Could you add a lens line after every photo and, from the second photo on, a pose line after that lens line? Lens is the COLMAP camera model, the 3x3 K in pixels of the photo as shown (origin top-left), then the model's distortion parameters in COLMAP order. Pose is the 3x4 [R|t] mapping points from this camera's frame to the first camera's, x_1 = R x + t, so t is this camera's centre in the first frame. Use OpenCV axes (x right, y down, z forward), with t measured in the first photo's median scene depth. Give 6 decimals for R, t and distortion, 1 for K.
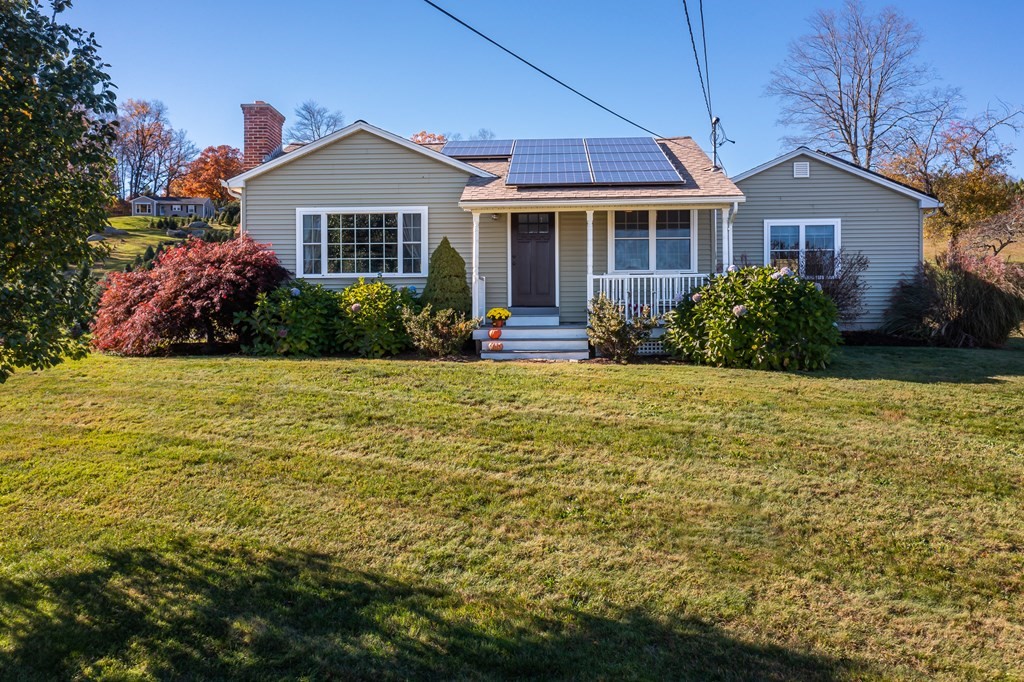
lens RADIAL K [[814.4, 0, 512.0], [0, 814.4, 341.0], [0, 0, 1]] dist [-0.003501, -0.002845]
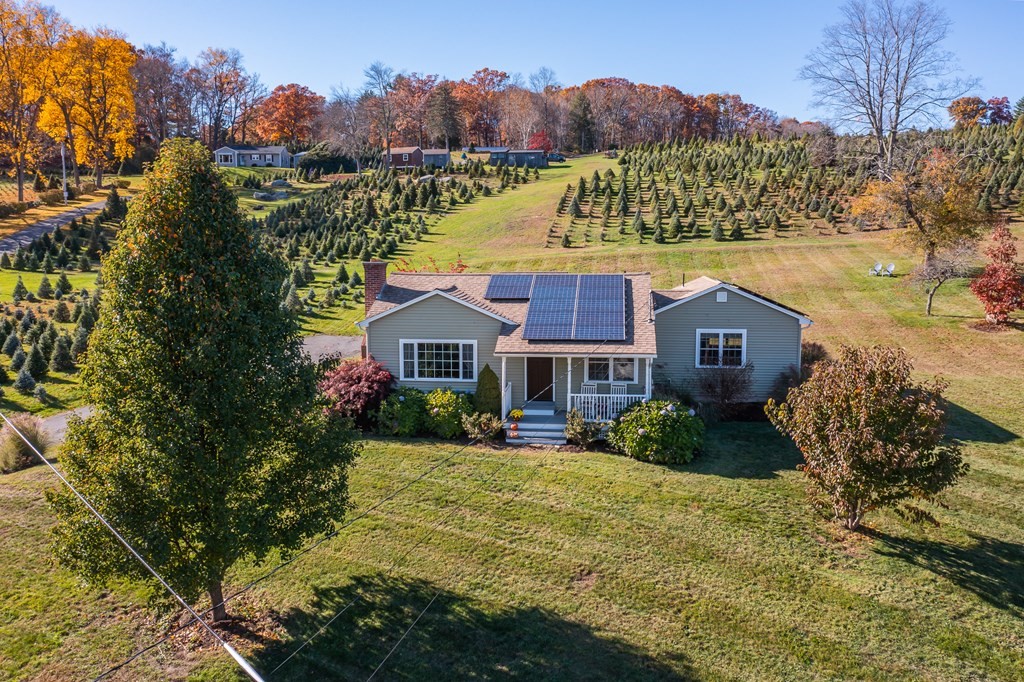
lens RADIAL K [[814.4, 0, 512.0], [0, 814.4, 341.0], [0, 0, 1]] dist [-0.003501, -0.002845]
pose [[0.997073, 0.010559, -0.075724, 0.105851], [-0.002873, 0.994892, 0.100900, -0.371567], [0.076402, -0.100388, 0.992011, -0.731799]]
